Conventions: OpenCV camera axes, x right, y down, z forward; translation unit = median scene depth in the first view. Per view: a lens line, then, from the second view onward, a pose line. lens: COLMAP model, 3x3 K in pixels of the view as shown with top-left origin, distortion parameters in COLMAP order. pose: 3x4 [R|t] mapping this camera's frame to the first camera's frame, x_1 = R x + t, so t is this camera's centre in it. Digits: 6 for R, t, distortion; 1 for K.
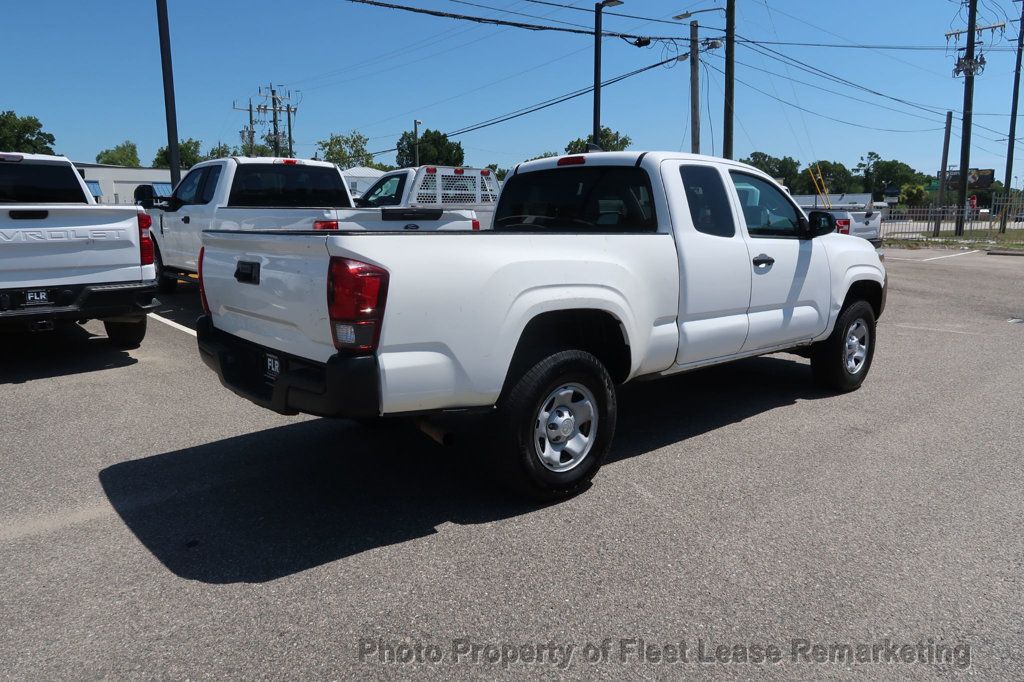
lens RADIAL K [[706.0, 0, 512.0], [0, 706.0, 341.0], [0, 0, 1]] dist [-0.017990, 0.001388]
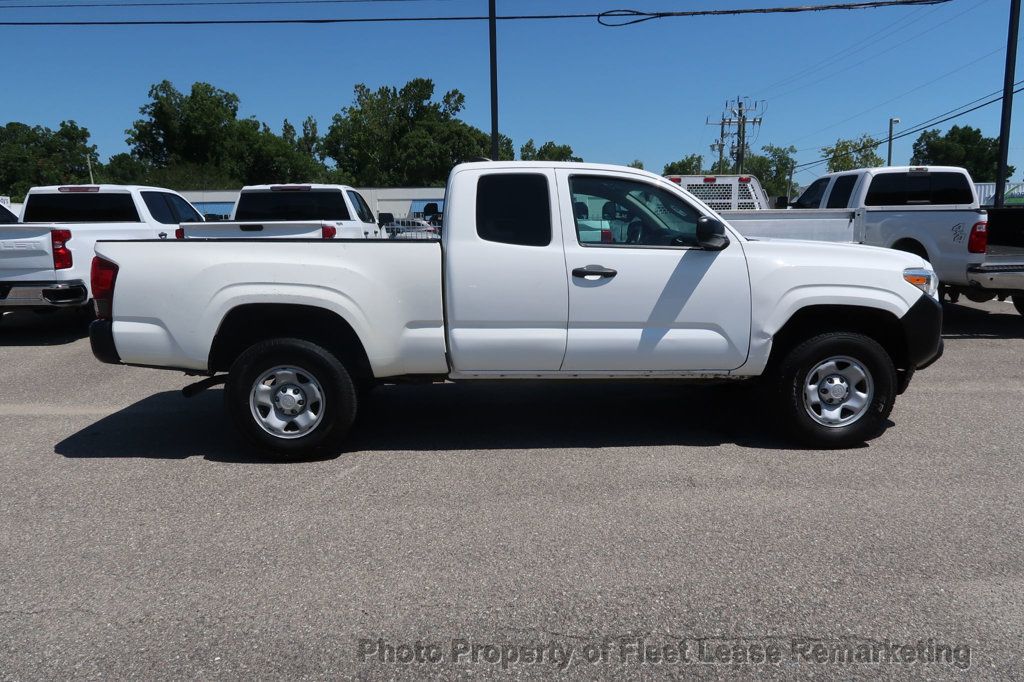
lens RADIAL K [[711.1, 0, 512.0], [0, 711.1, 341.0], [0, 0, 1]] dist [-0.040380, 0.025731]
pose [[0.779208, 0.091389, -0.620067, 0.295330], [-0.100976, 0.994694, 0.019712, -0.011526], [0.618578, 0.047252, 0.784301, 0.075918]]
